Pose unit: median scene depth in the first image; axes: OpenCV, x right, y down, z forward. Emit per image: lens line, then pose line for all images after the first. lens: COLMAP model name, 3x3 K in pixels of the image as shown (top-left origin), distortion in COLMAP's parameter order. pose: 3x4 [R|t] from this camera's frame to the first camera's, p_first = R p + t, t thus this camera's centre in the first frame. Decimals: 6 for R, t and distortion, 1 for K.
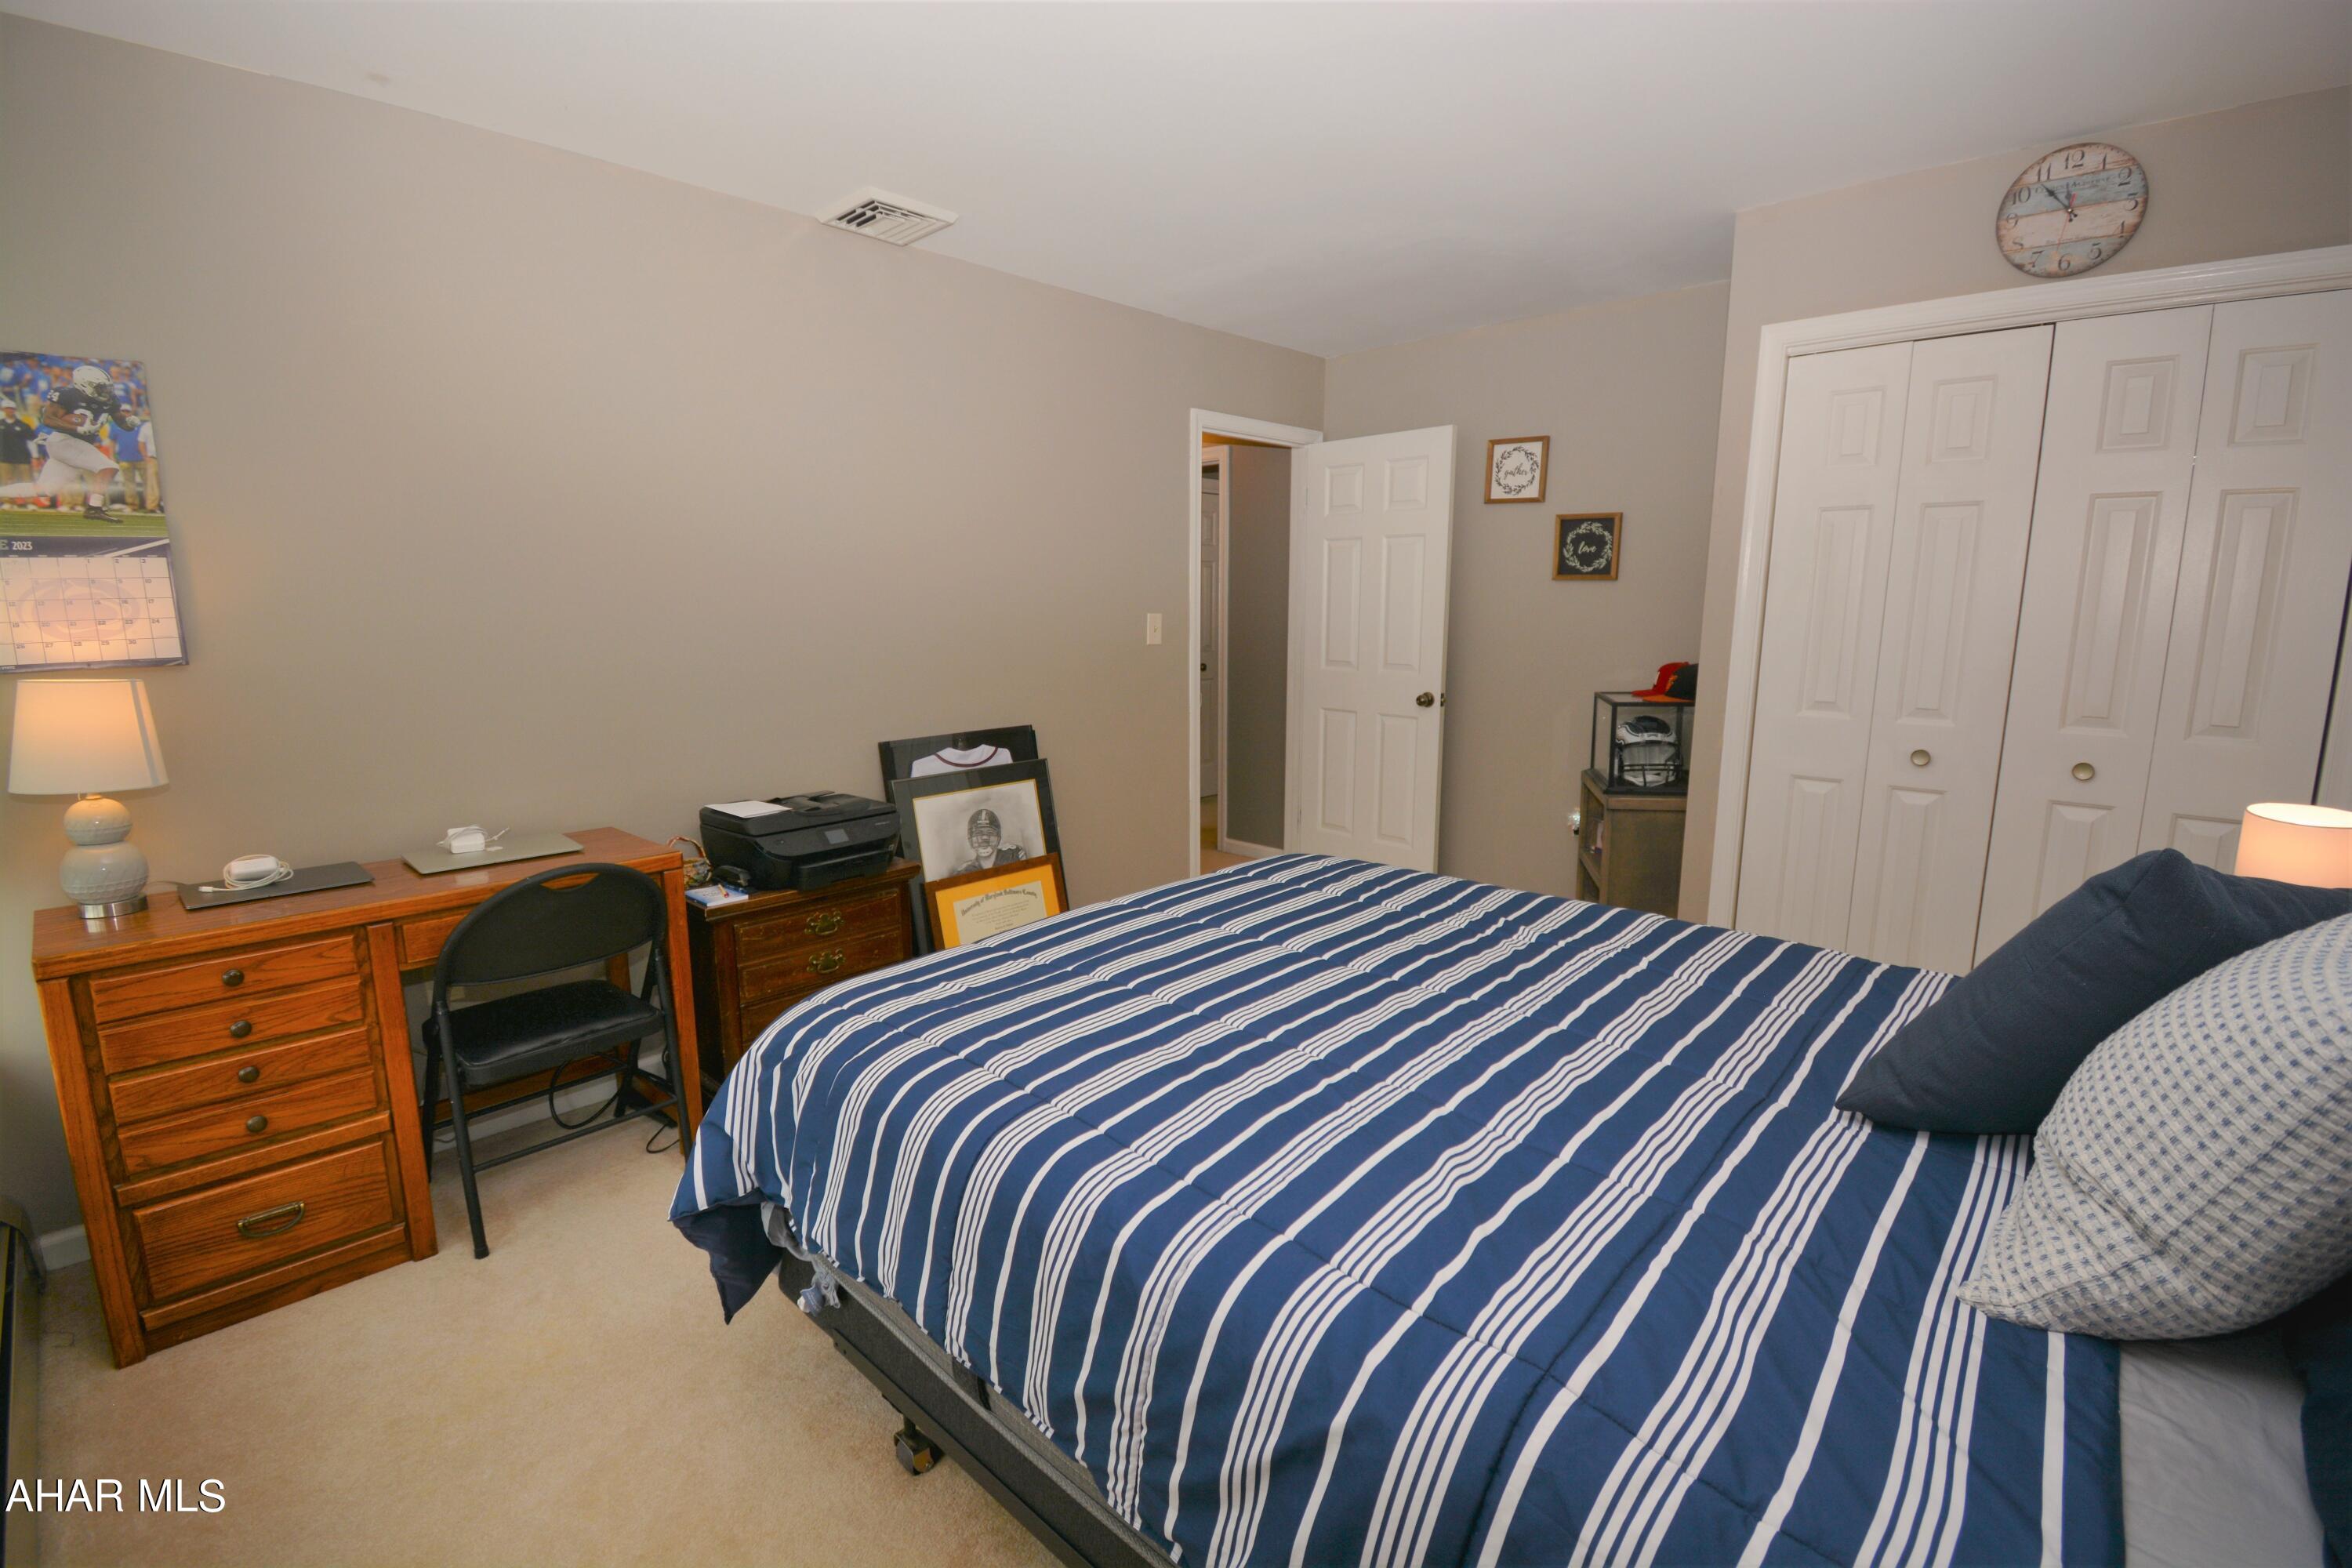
lens RADIAL K [[1052.5, 0, 1189.4], [0, 1052.5, 784.9], [0, 0, 1]] dist [-0.002892, -0.006150]
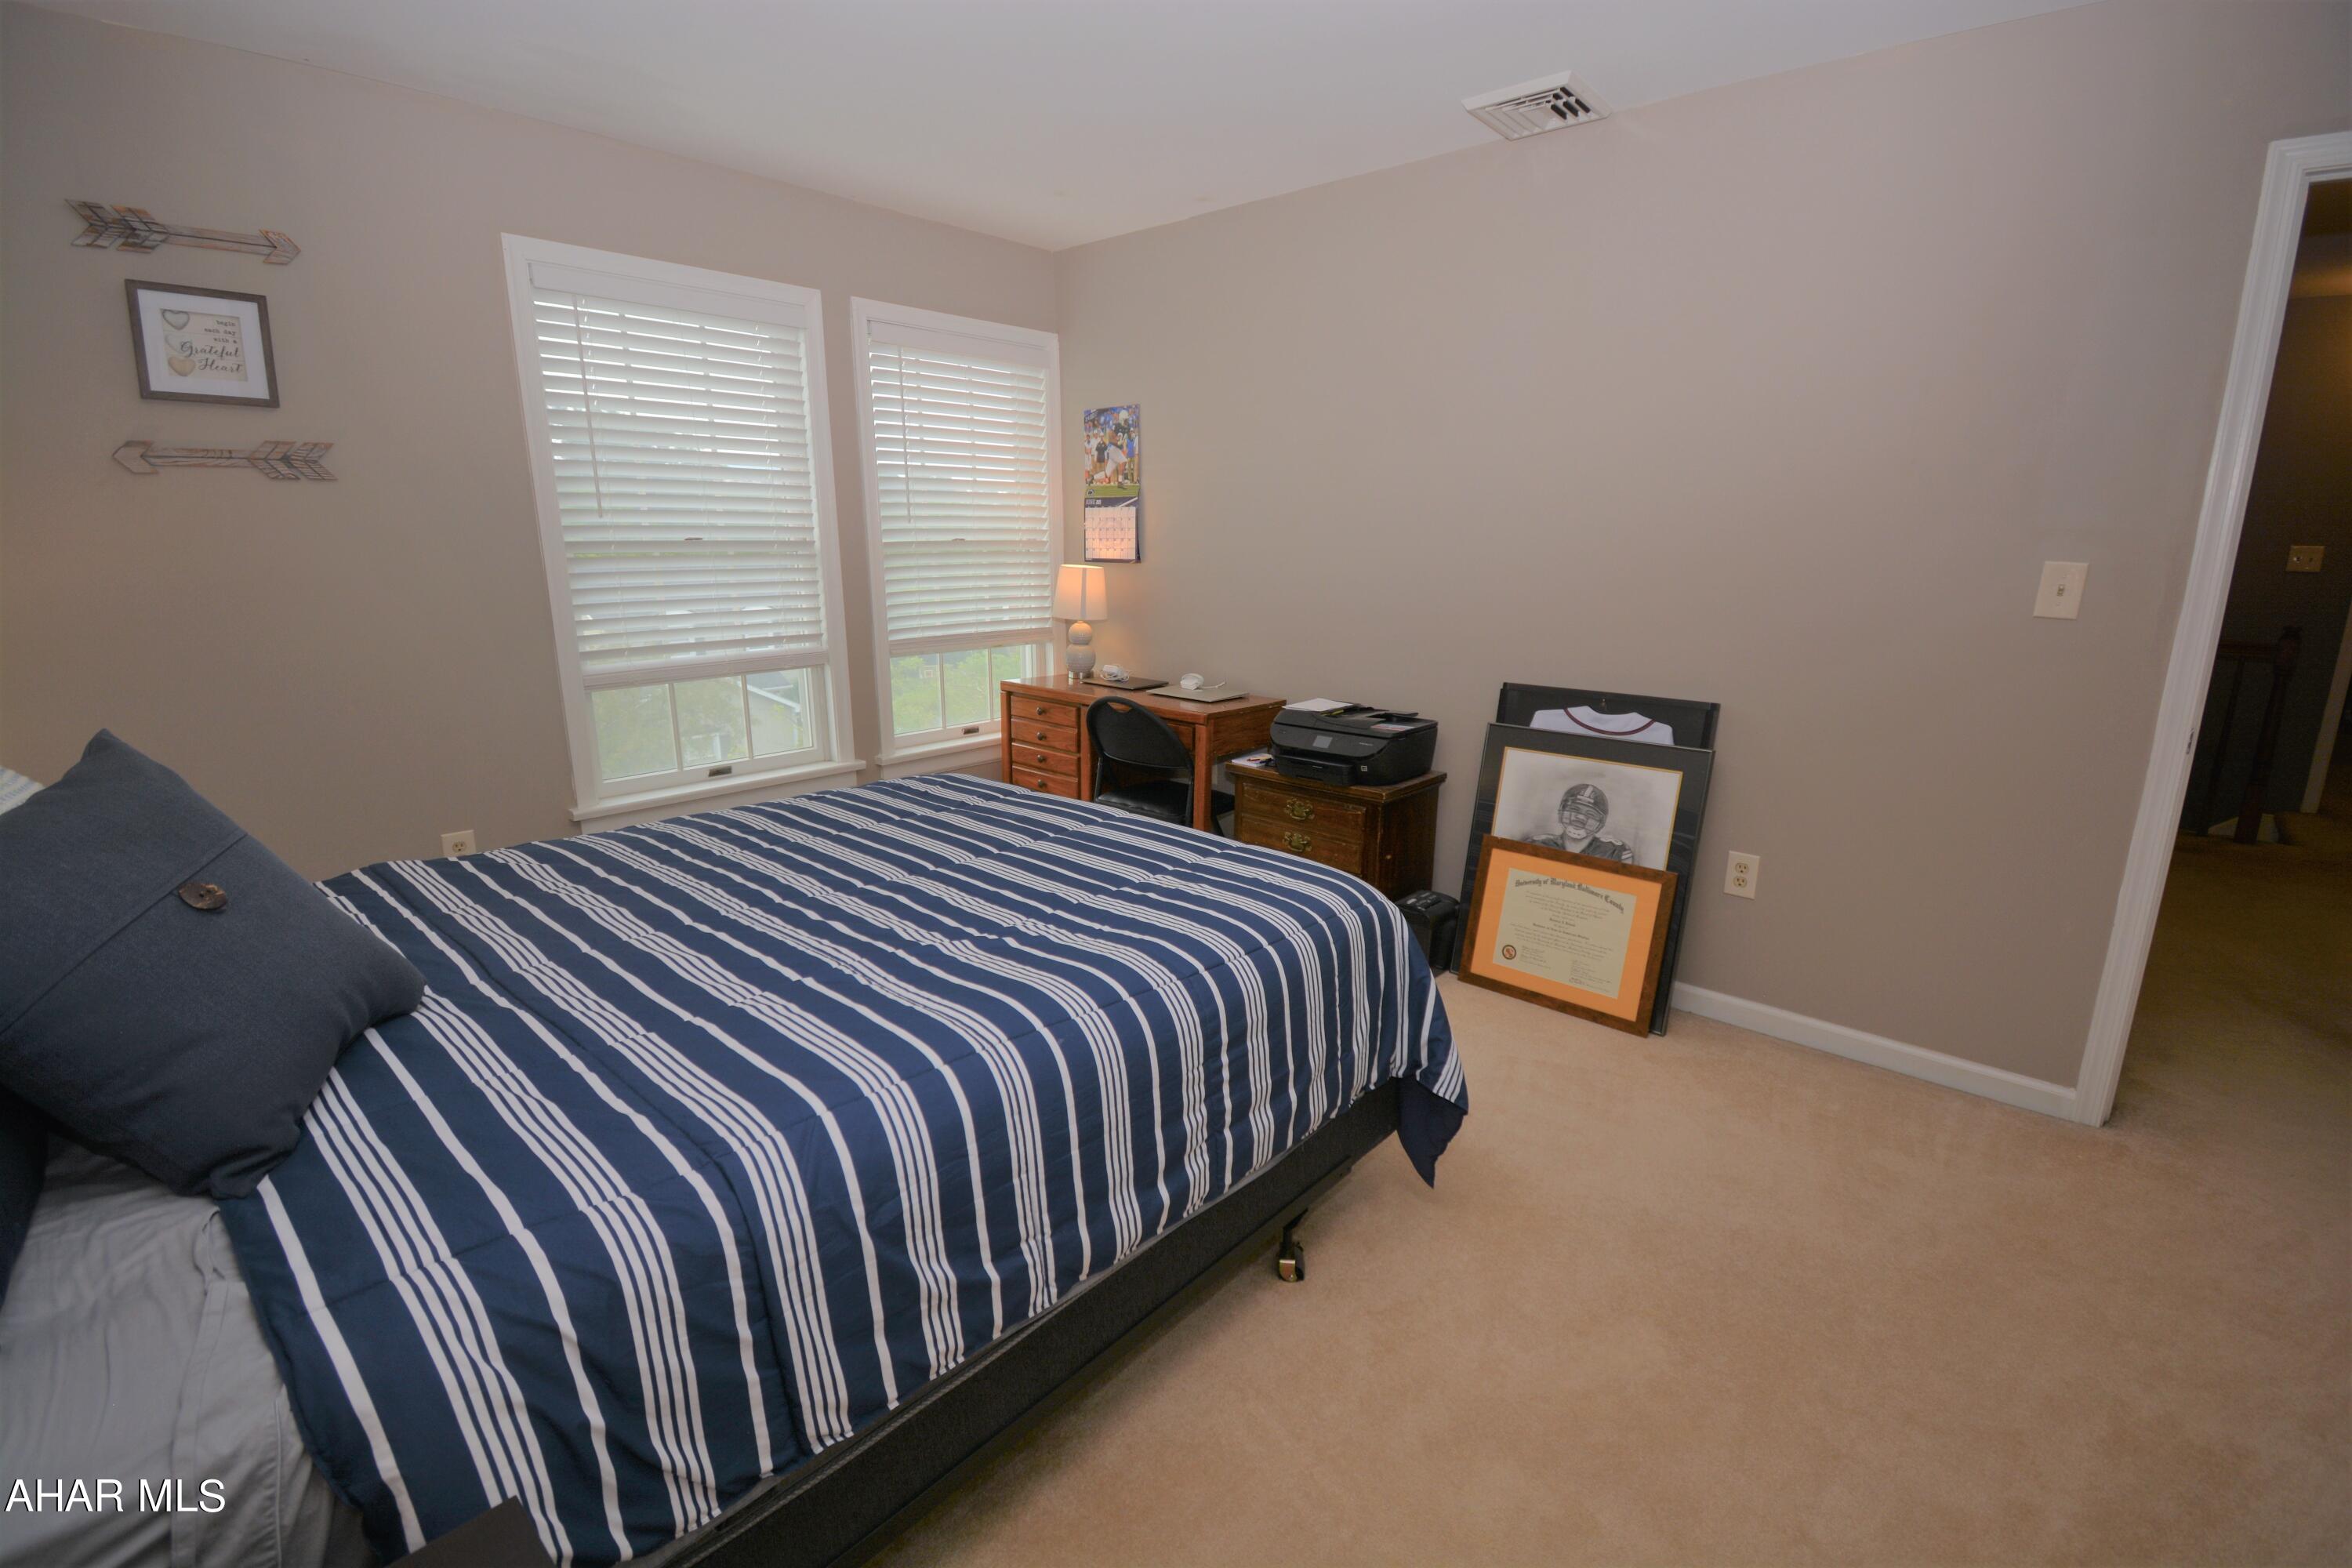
lens RADIAL K [[1052.5, 0, 1178.1], [0, 1052.5, 790.9], [0, 0, 1]] dist [-0.002892, -0.006150]
pose [[0.002129, 0.244206, -0.969721, 0.645006], [-0.176866, 0.954527, 0.239991, -0.120387], [0.984233, 0.171000, 0.045224, 0.661875]]
